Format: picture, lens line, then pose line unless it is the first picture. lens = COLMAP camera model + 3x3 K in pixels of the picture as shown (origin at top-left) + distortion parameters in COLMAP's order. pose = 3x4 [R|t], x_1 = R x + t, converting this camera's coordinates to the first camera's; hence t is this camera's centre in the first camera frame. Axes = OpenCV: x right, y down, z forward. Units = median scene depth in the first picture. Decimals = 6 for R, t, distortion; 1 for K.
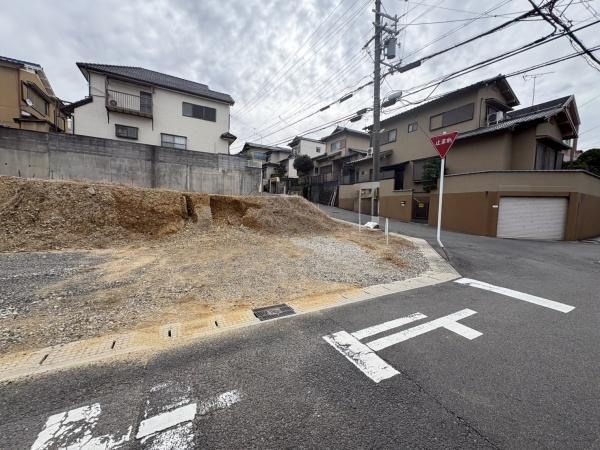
lens RADIAL K [[236.4, 0, 300.0], [0, 236.4, 225.0], [0, 0, 1]] dist [0.001345, -0.000159]
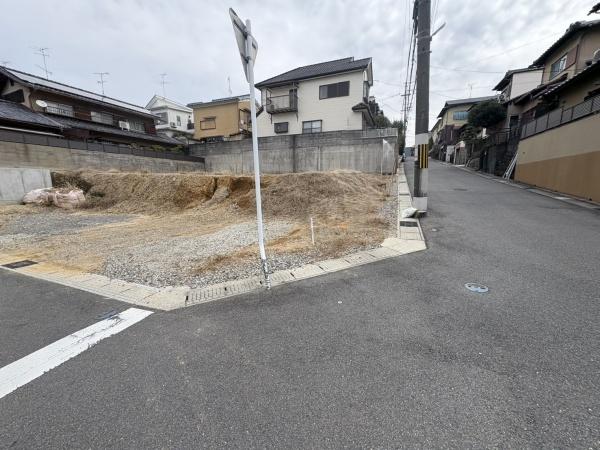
lens RADIAL K [[236.7, 0, 300.8], [0, 236.7, 225.7], [0, 0, 1]] dist [0.000211, -0.000258]
pose [[0.626119, 0.104892, -0.772640, 0.402329], [-0.029410, 0.993382, 0.111027, -0.015292], [0.779173, -0.046793, 0.625060, 0.283601]]
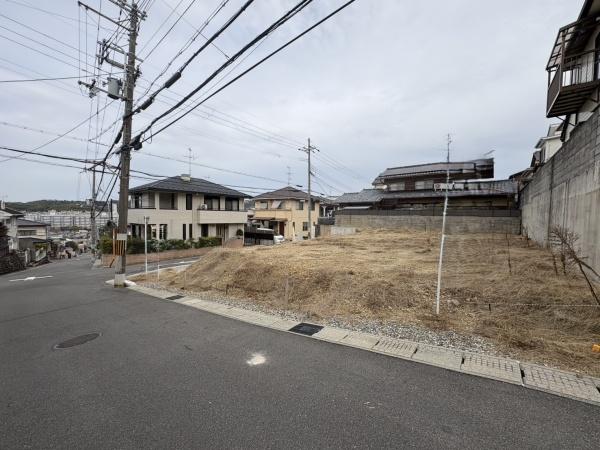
lens RADIAL K [[237.5, 0, 300.7], [0, 237.5, 224.1], [0, 0, 1]] dist [-0.000451, -0.000019]
pose [[-0.924487, -0.037235, -0.379391, 0.033587], [-0.071115, 0.994593, 0.075677, -0.212250], [0.374522, 0.096942, -0.922136, 1.377656]]
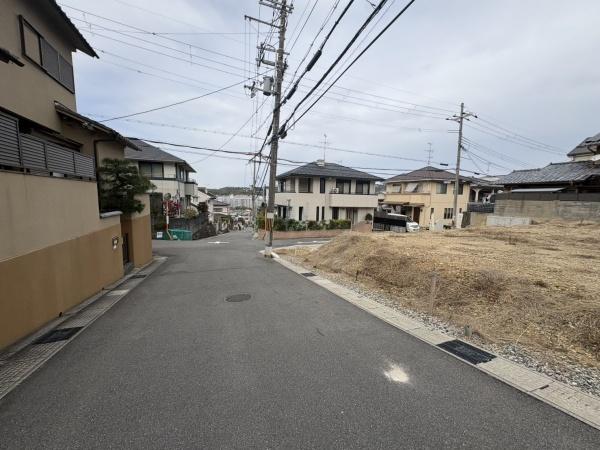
lens RADIAL K [[237.5, 0, 300.7], [0, 237.5, 224.1], [0, 0, 1]] dist [-0.000451, -0.000019]
pose [[-0.988383, -0.077323, 0.130845, 0.038733], [-0.053910, 0.983295, 0.173853, -0.205364], [-0.142102, 0.164779, -0.976040, 1.339894]]
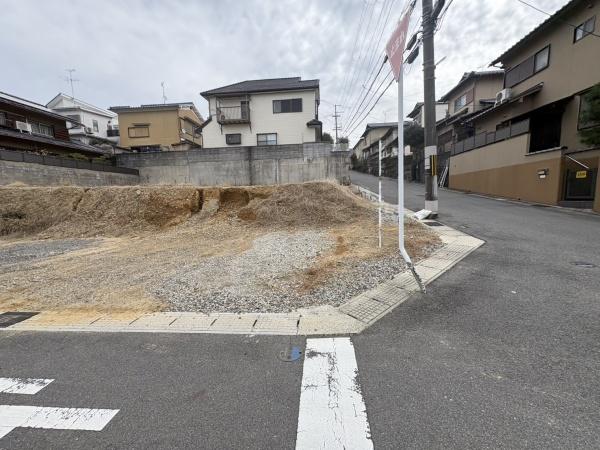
lens RADIAL K [[237.5, 0, 300.7], [0, 237.5, 224.1], [0, 0, 1]] dist [-0.000451, -0.000019]
pose [[0.827645, 0.011247, -0.561139, 0.265745], [0.017298, 0.998813, 0.045532, -0.005098], [0.560985, -0.047391, 0.826469, 0.176569]]
